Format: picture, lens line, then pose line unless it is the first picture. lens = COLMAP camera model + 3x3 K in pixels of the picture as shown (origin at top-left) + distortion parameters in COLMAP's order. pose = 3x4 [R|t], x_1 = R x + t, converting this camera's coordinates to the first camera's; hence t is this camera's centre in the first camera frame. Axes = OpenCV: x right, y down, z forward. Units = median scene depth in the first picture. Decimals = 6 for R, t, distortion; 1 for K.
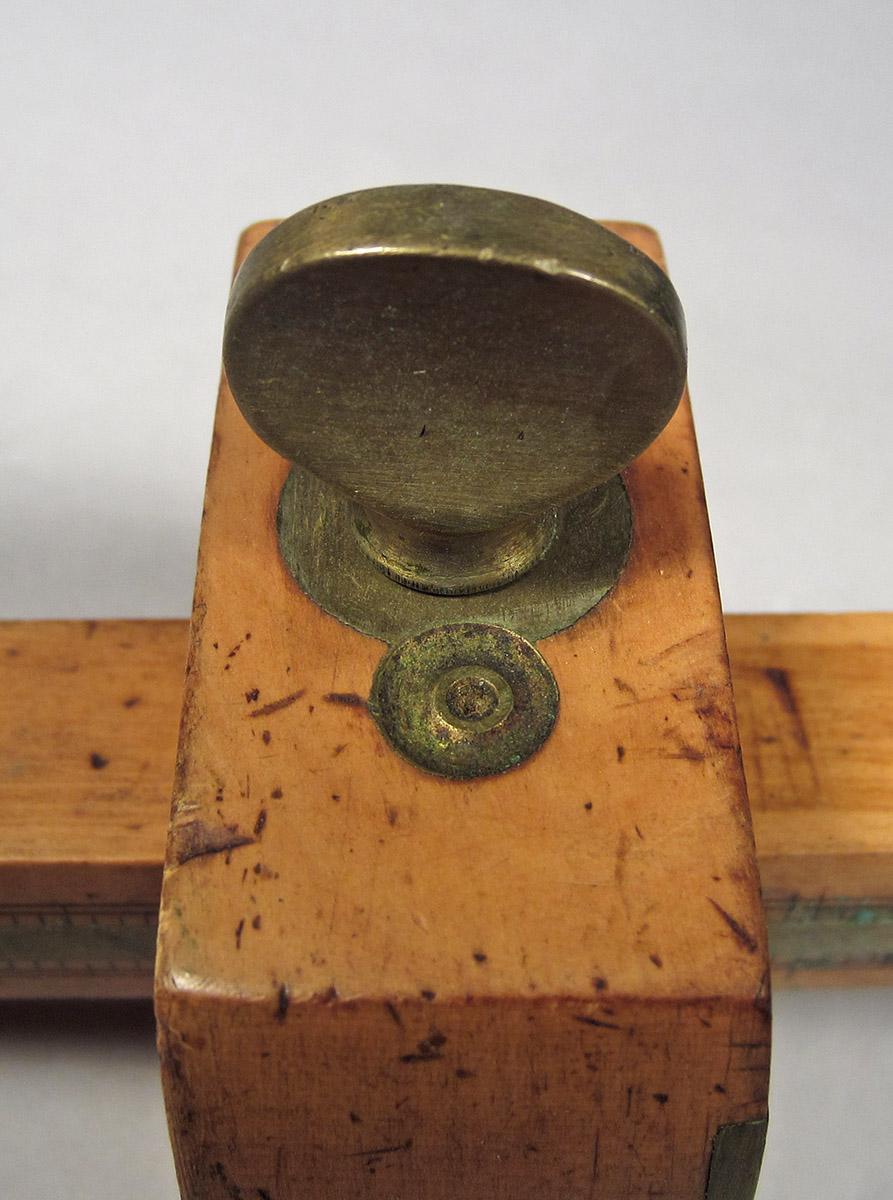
lens RADIAL K [[1555.6, 0, 446.5], [0, 1555.6, 598.5], [0, 0, 1]] dist [-0.013050, 0.000000]
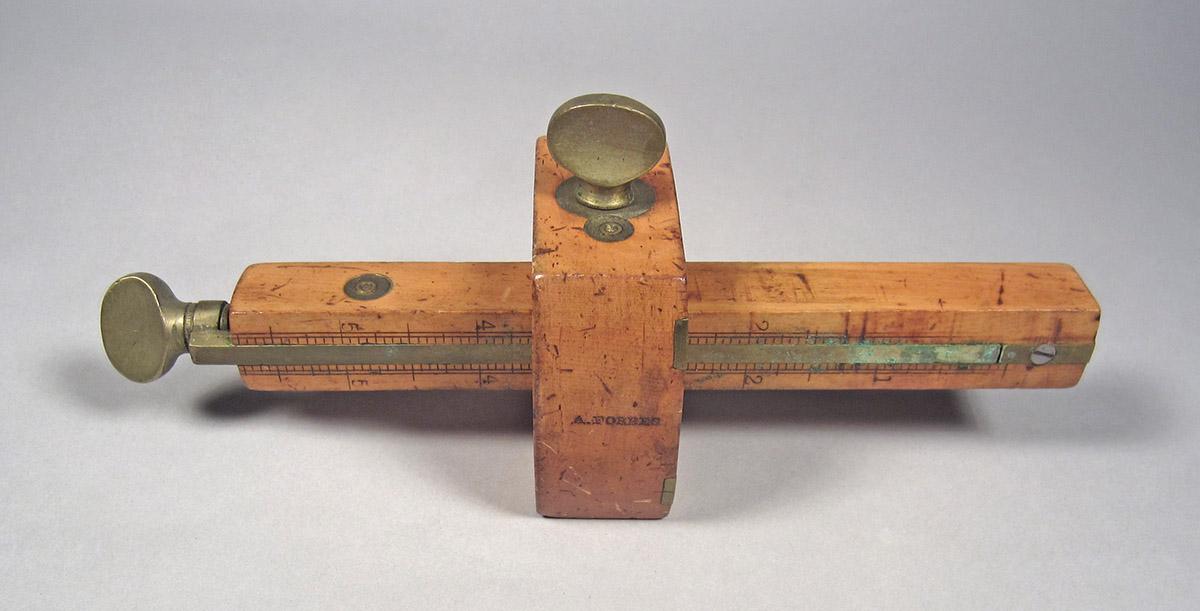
lens RADIAL K [[1101.7, 0, 591.0], [0, 1101.7, 305.6], [0, 0, 1]] dist [0.016720, 0.000000]
pose [[0.999918, 0.004251, 0.012069, -0.064675], [-0.001108, 0.968432, -0.249275, 0.940144], [-0.012748, 0.249241, 0.968358, -1.577073]]
